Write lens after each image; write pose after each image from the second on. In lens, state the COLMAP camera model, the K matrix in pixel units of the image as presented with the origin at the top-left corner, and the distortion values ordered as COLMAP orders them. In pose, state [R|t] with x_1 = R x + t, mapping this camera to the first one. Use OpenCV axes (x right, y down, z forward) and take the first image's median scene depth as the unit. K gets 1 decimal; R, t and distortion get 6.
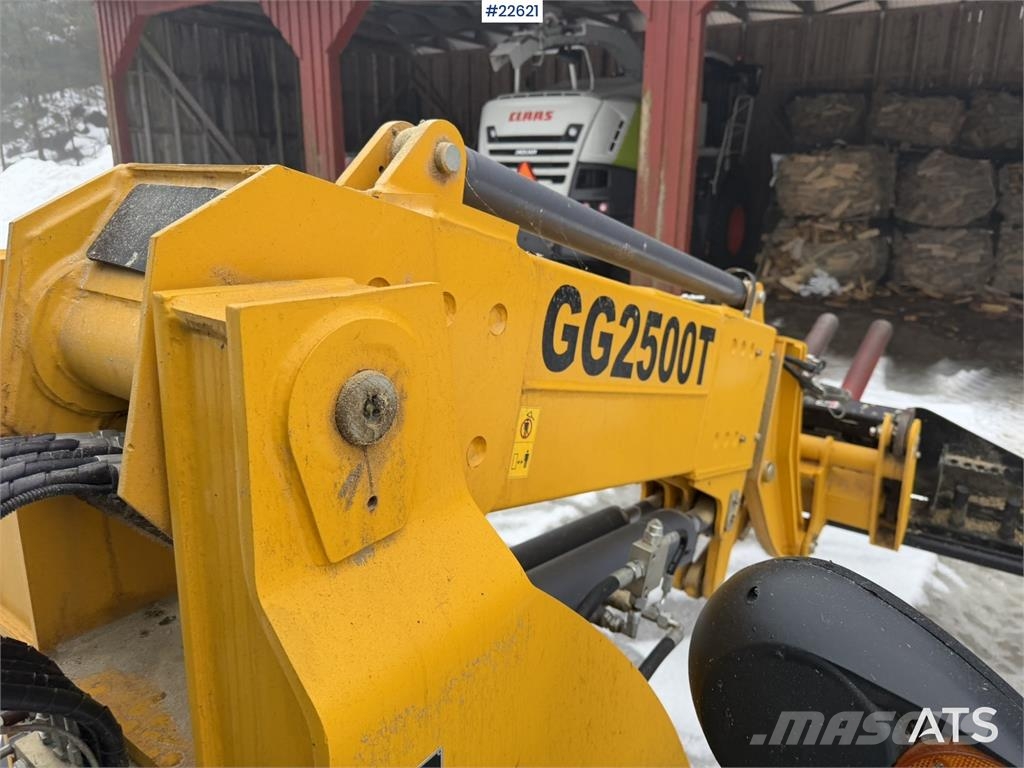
lens RADIAL K [[731.4, 0, 508.2], [0, 731.4, 380.8], [0, 0, 1]] dist [0.031410, -0.044241]
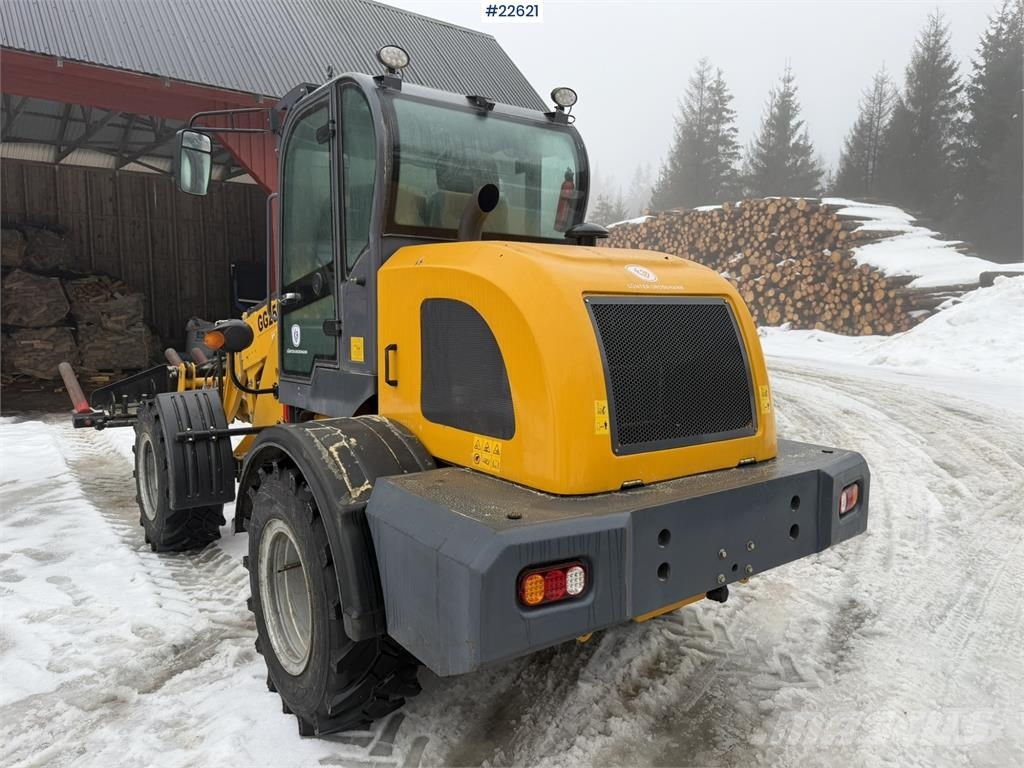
lens RADIAL K [[736.5, 0, 506.0], [0, 736.5, 386.9], [0, 0, 1]] dist [0.000977, -0.004391]
pose [[0.294313, -0.113520, 0.948943, -0.422261], [0.254544, 0.966366, 0.036658, 0.058394], [-0.921188, 0.230758, 0.313310, -0.153880]]
